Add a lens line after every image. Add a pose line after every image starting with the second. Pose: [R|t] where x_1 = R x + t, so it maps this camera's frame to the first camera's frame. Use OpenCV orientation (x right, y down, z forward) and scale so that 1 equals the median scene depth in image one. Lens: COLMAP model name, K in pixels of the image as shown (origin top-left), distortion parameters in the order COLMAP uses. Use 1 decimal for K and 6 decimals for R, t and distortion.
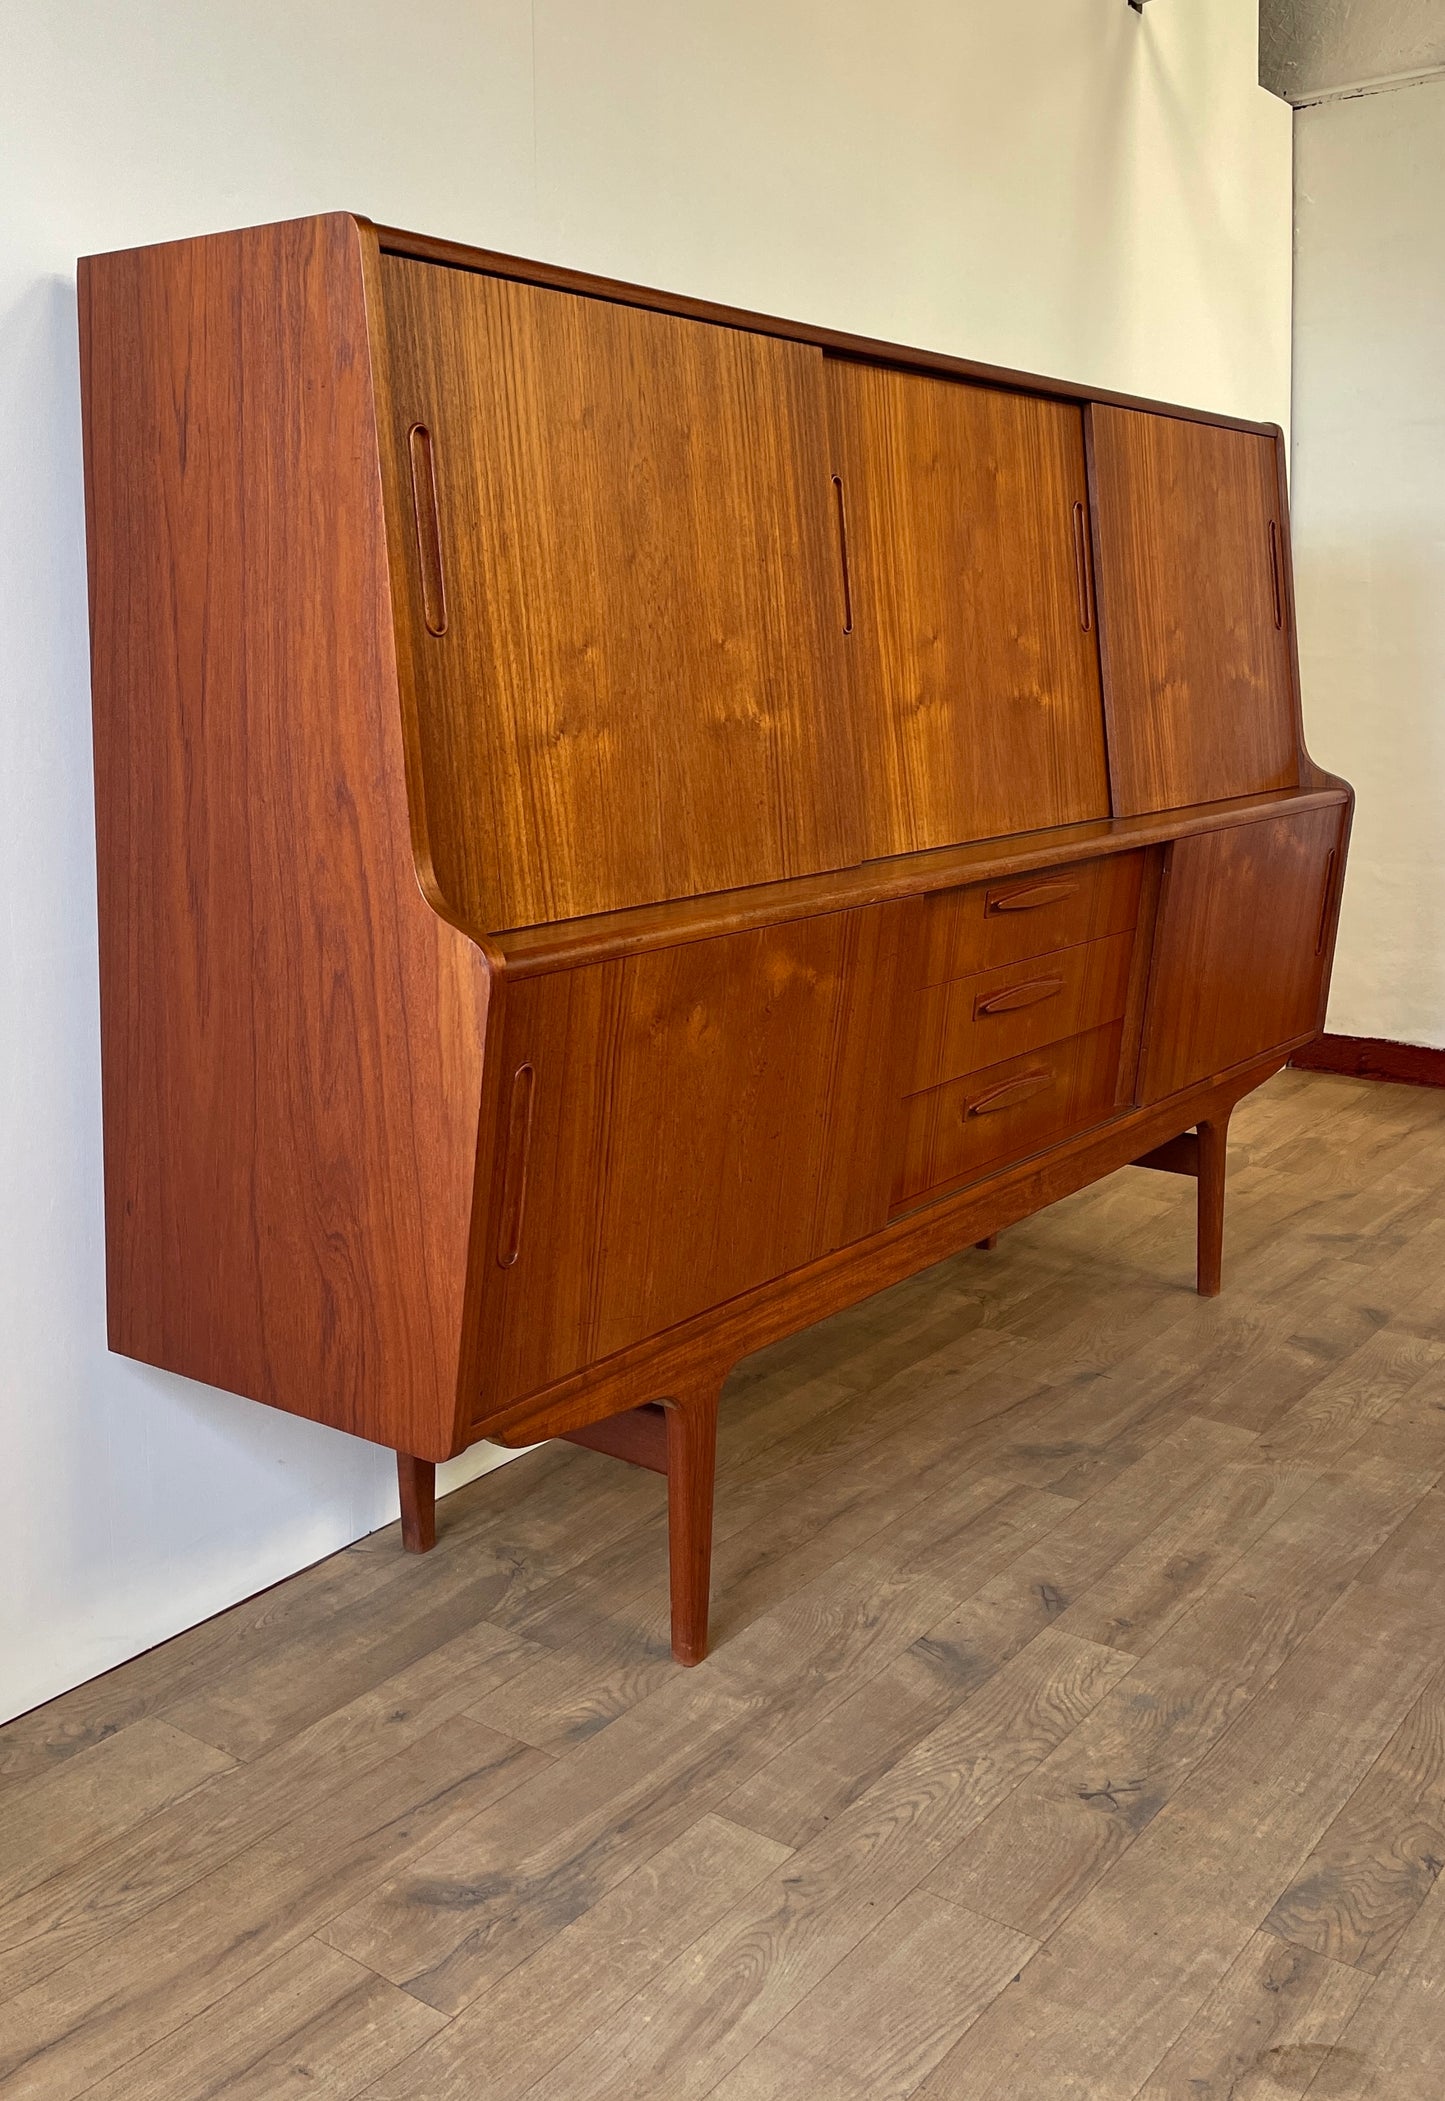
lens RADIAL K [[1961.3, 0, 735.0], [0, 1961.3, 806.9], [0, 0, 1]] dist [0.062878, 0.000000]
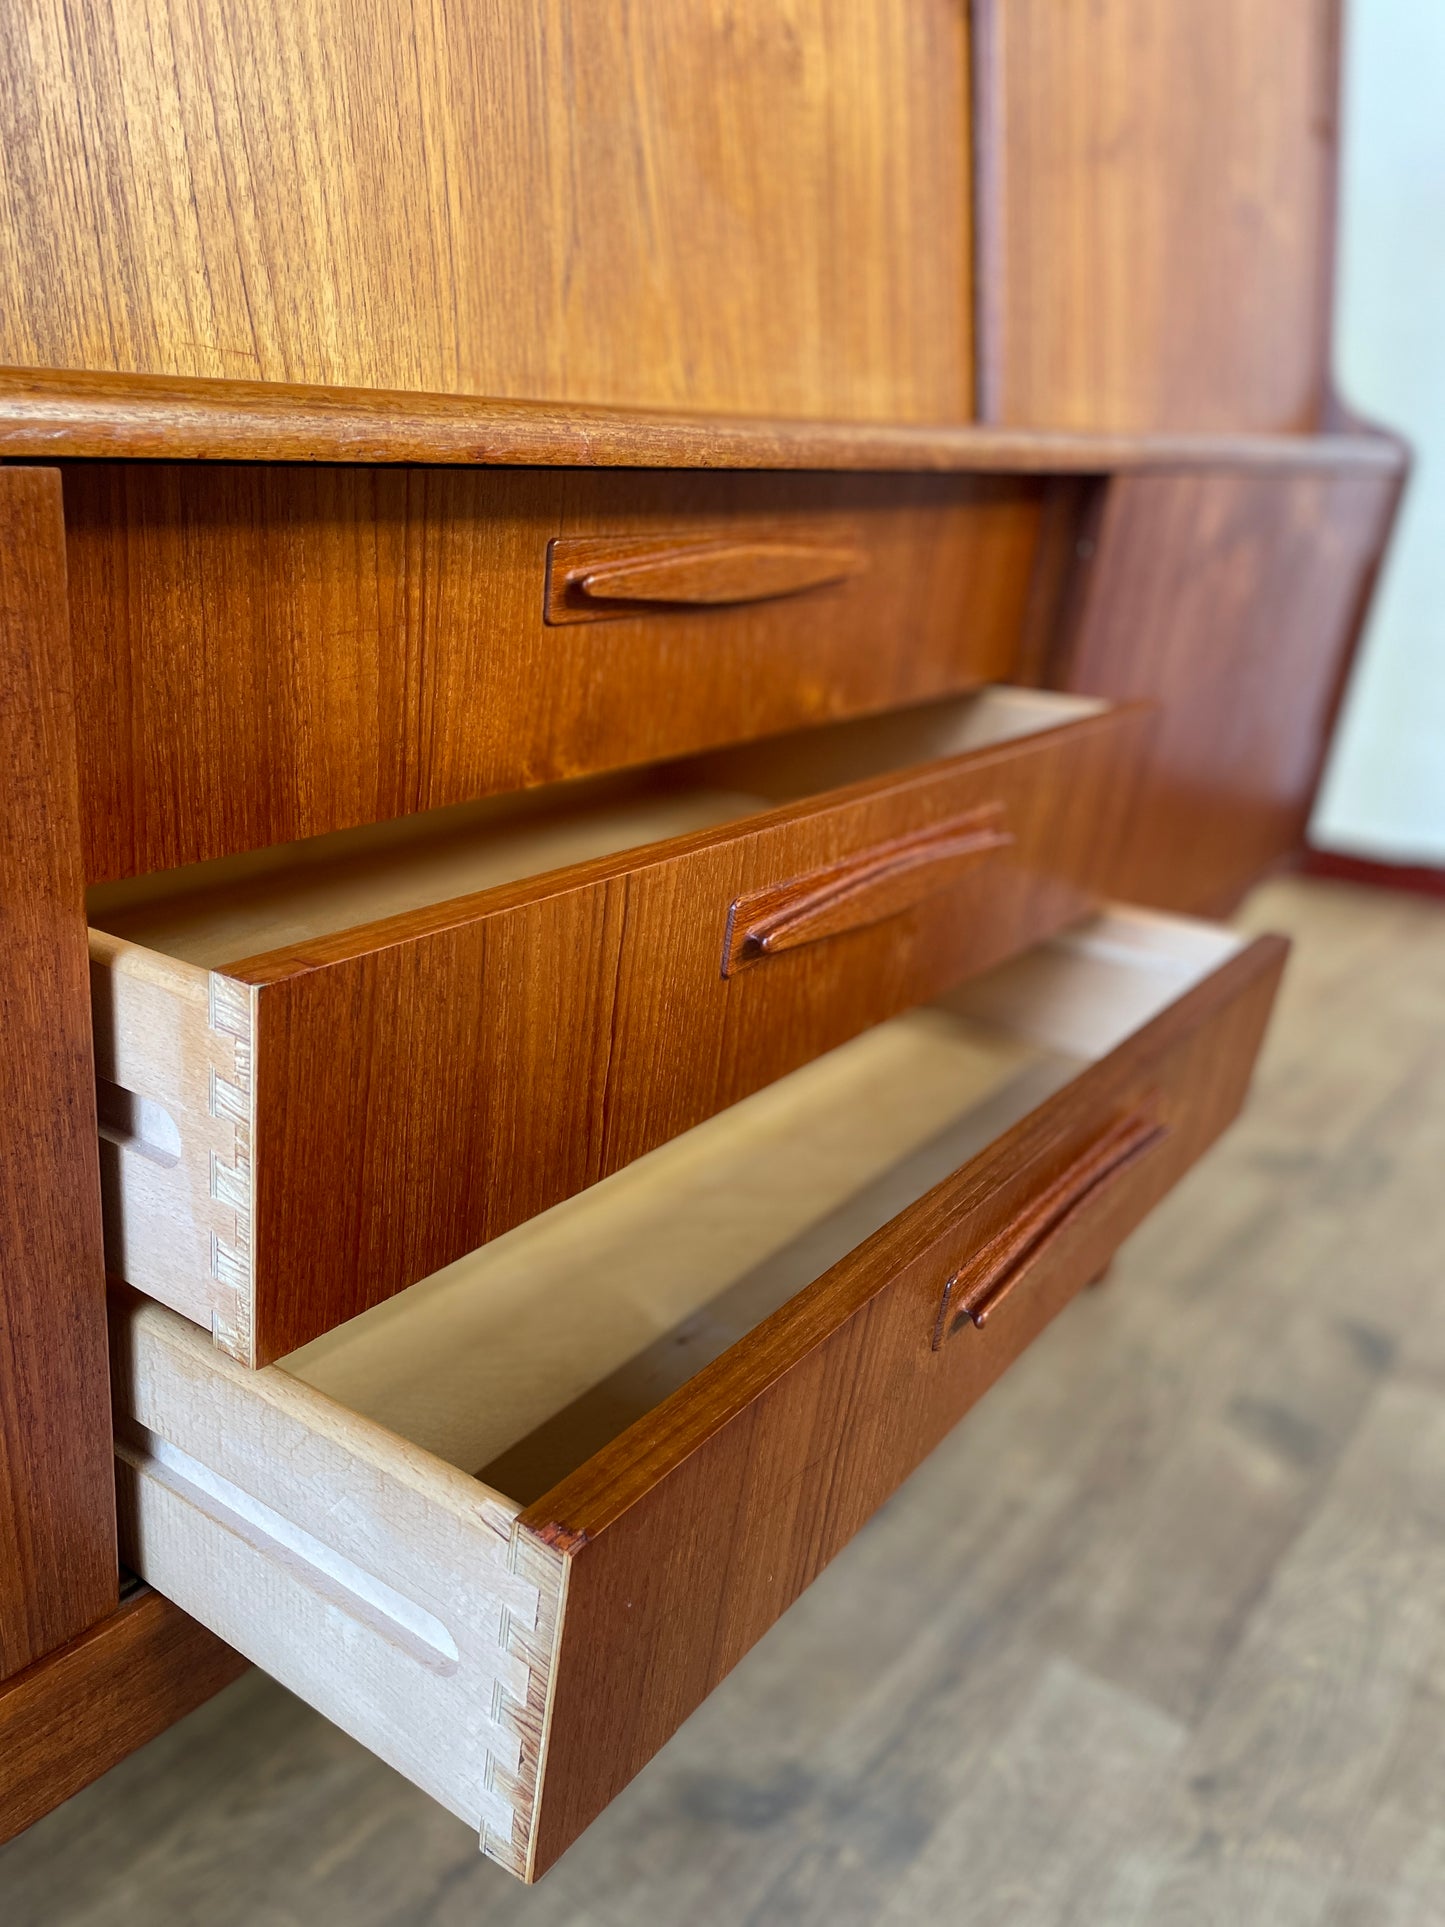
lens RADIAL K [[1464.6, 0, 732.5], [0, 1464.6, 955.4], [0, 0, 1]] dist [0.082674, -0.107463]
pose [[0.999747, 0.022476, -0.000711, 0.191774], [-0.021696, 0.972393, 0.232339, 0.062873], [0.005913, -0.232265, 0.972635, 0.886487]]
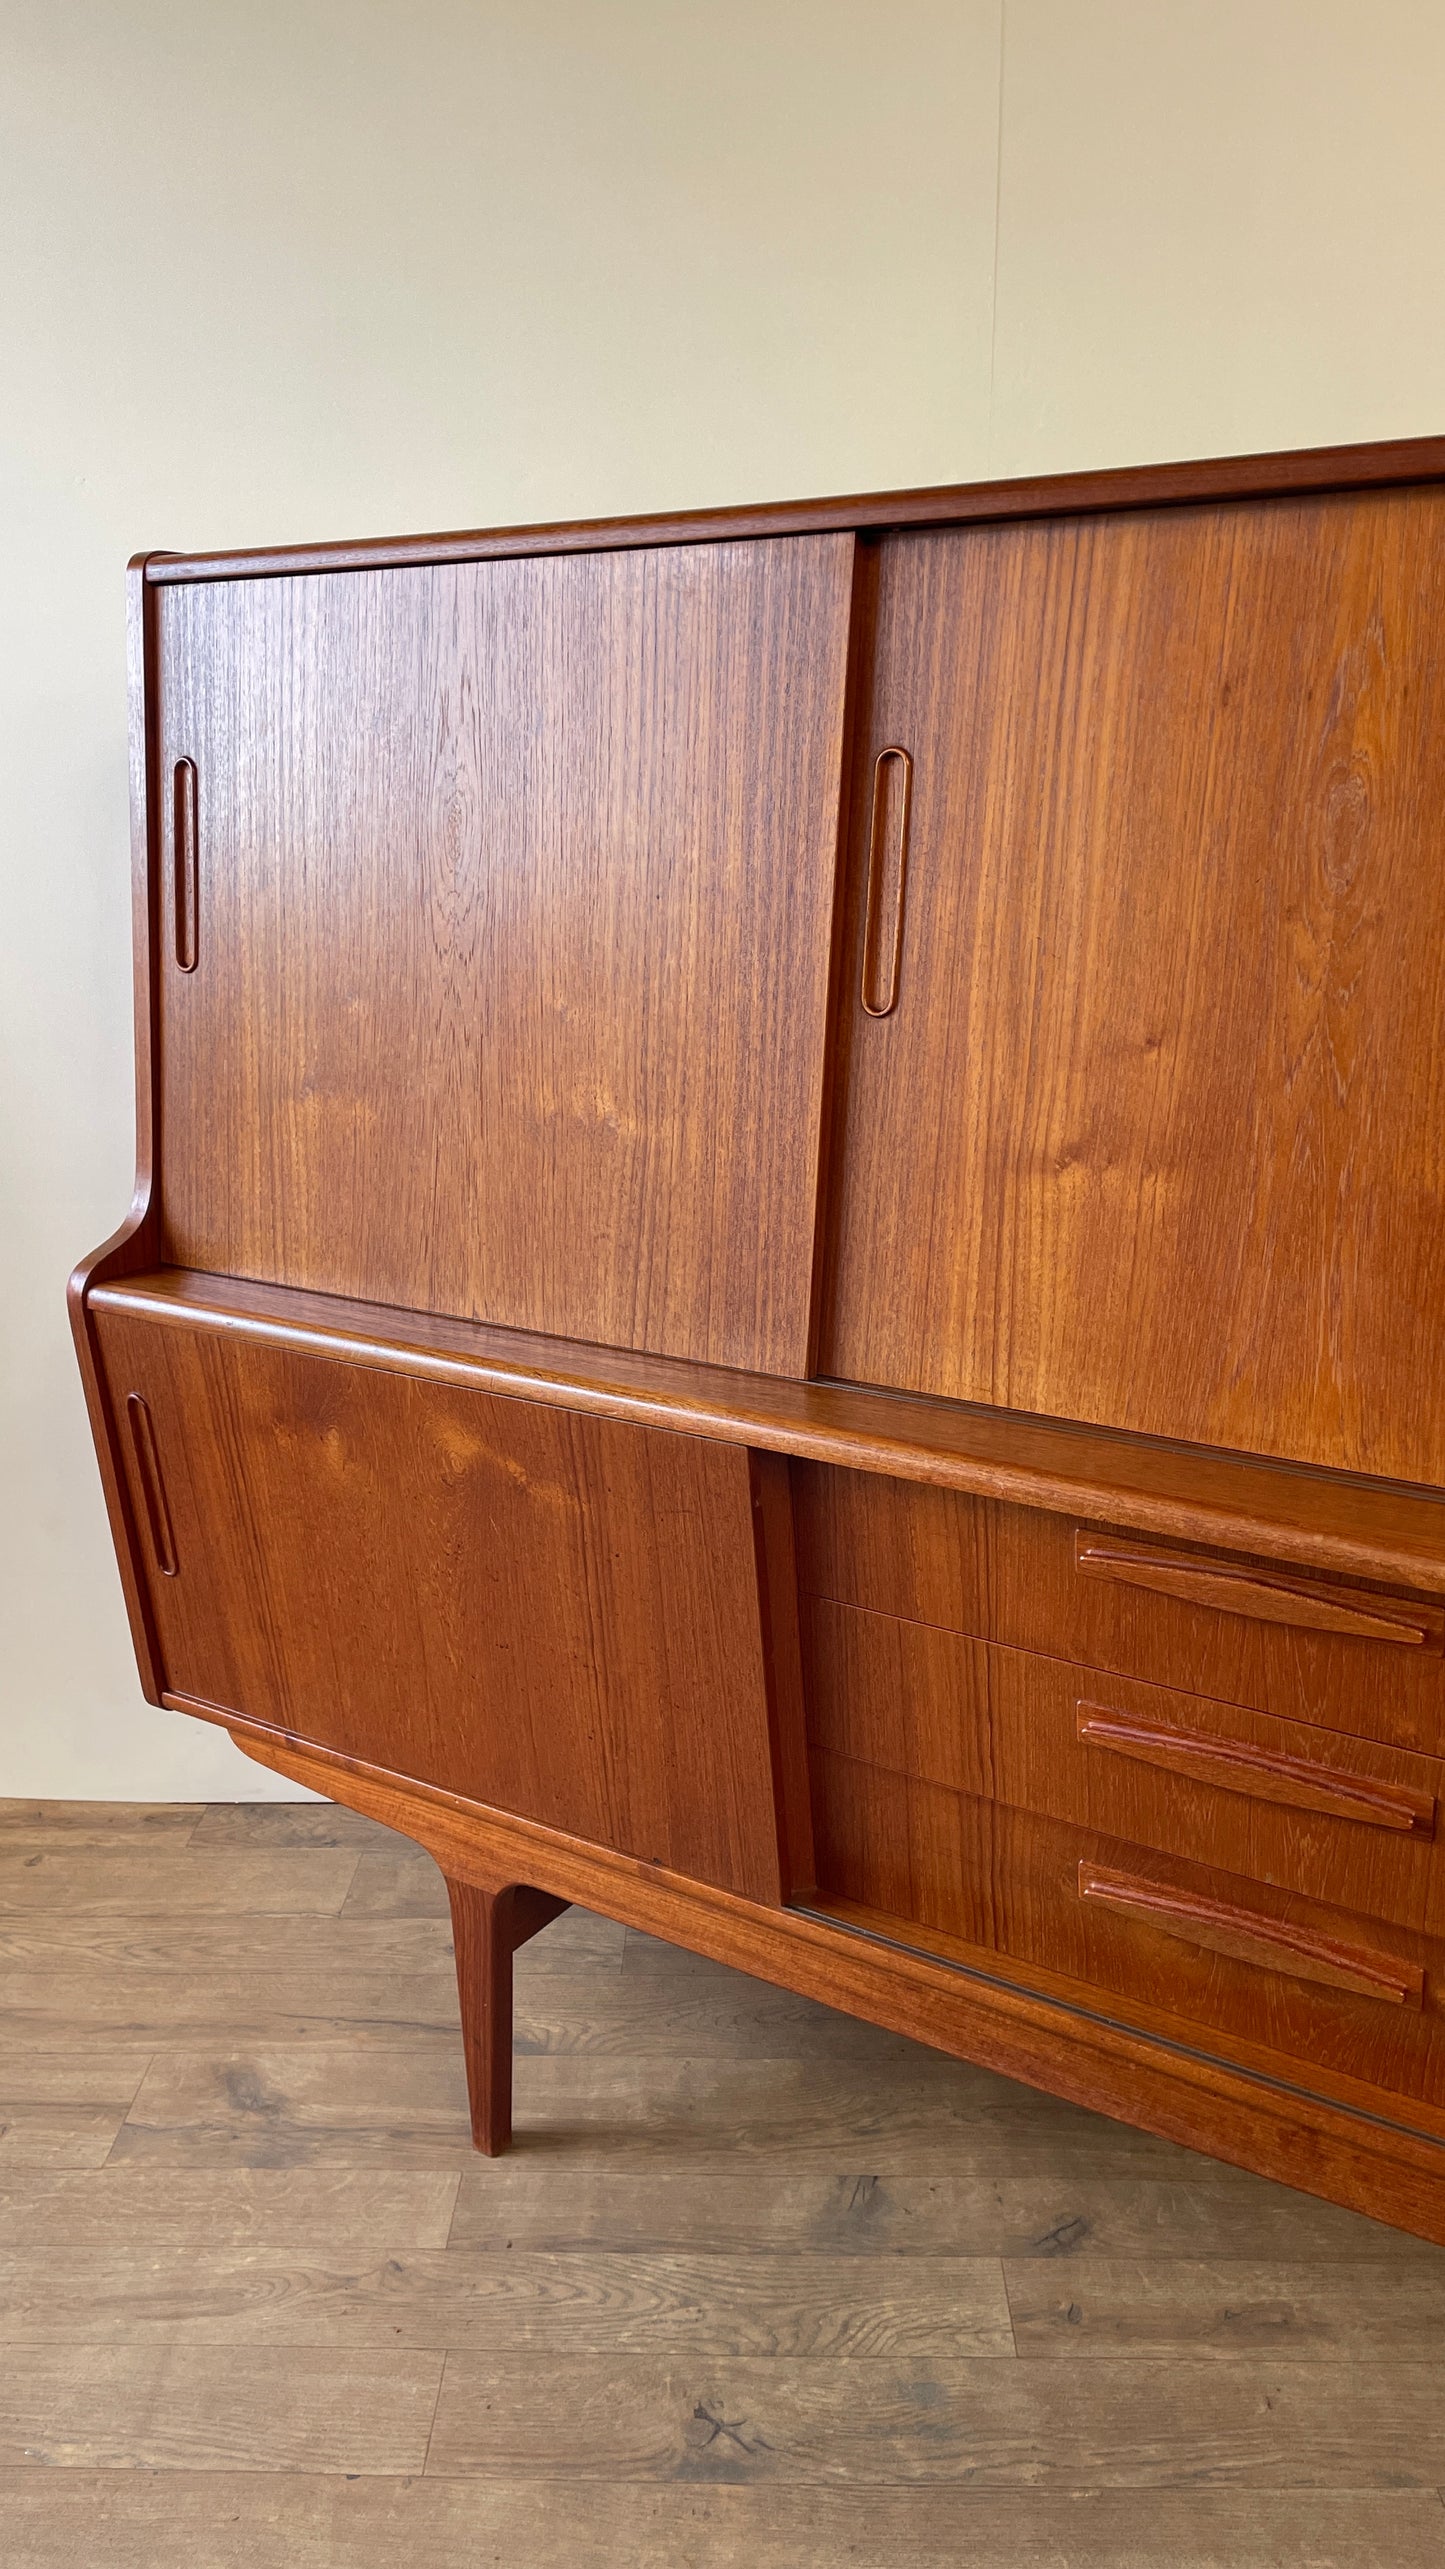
lens RADIAL K [[1949.8, 0, 707.6], [0, 1949.8, 1283.8], [0, 0, 1]] dist [0.094237, -0.130669]
pose [[0.044009, 0.257340, -0.965318, 0.744210], [-0.079391, 0.964099, 0.253396, -0.177454], [0.995872, 0.065486, 0.062860, 1.024232]]
